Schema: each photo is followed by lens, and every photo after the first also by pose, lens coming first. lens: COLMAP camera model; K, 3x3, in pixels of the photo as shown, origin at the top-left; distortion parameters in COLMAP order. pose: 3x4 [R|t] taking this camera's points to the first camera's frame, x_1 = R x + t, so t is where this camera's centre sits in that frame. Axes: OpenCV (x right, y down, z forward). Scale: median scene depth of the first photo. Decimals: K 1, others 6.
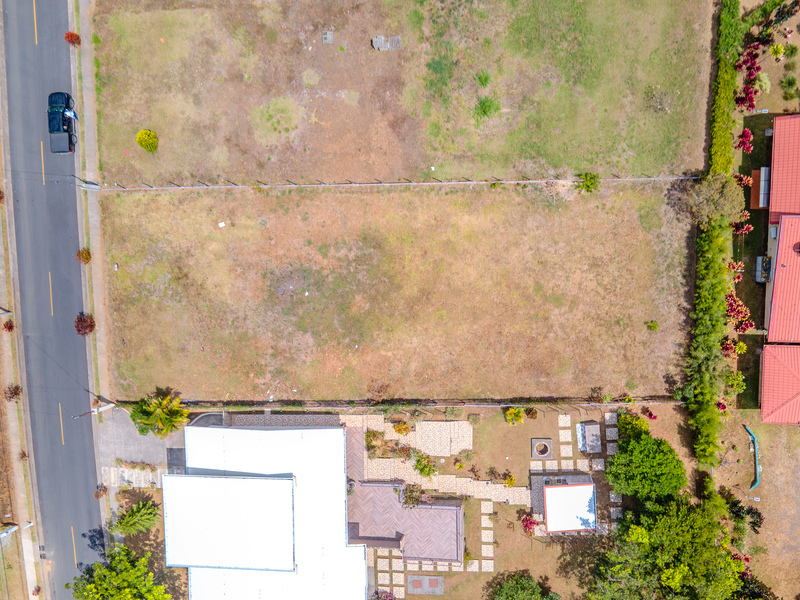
lens RADIAL K [[770.9, 0, 414.9], [0, 770.9, 311.6], [0, 0, 1]] dist [0.021520, 0.000000]
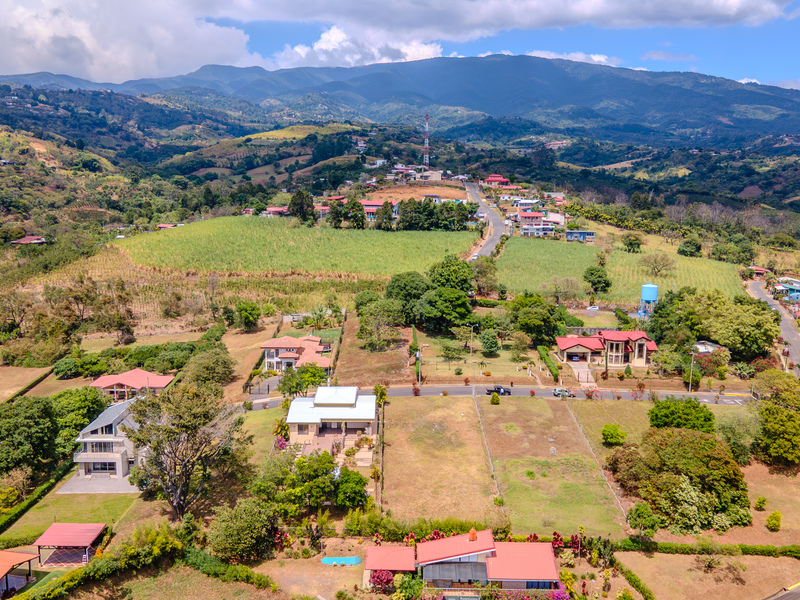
lens RADIAL K [[770.9, 0, 399.1], [0, 770.9, 300.4], [0, 0, 1]] dist [0.021520, 0.000000]
pose [[-0.013914, 0.289253, -0.957152, 1.836257], [-0.993829, -0.109355, -0.018600, 0.155328], [-0.110050, 0.950986, 0.288990, 0.035586]]
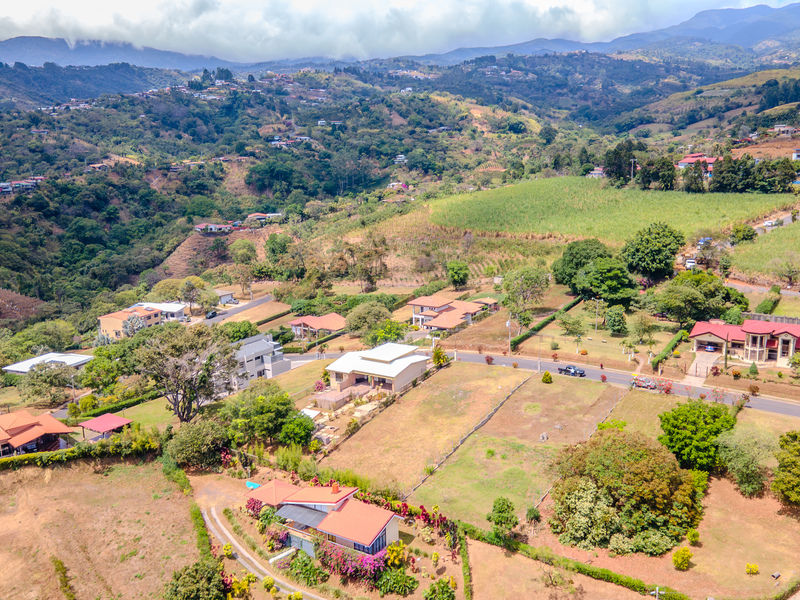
lens RADIAL K [[770.9, 0, 399.5], [0, 770.9, 299.9], [0, 0, 1]] dist [0.021520, 0.000000]
pose [[-0.563869, 0.313615, -0.764001, 1.534064], [-0.825633, -0.192185, 0.530467, -1.015219], [0.019533, 0.929898, 0.367298, -0.065541]]
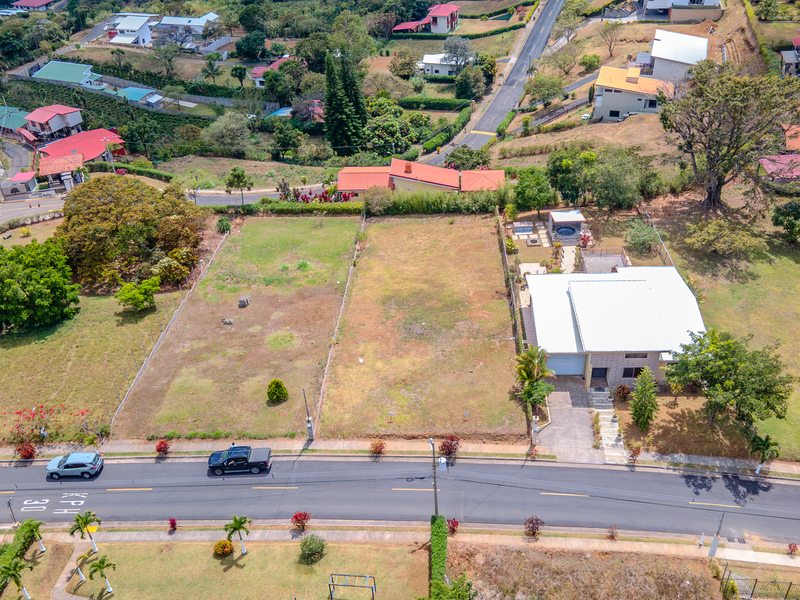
lens RADIAL K [[770.9, 0, 398.6], [0, 770.9, 297.8], [0, 0, 1]] dist [0.021520, 0.000000]
pose [[0.066907, -0.442037, 0.894498, -1.224694], [0.991447, -0.071230, -0.109359, 0.074413], [0.112056, 0.894164, 0.433491, 0.423371]]
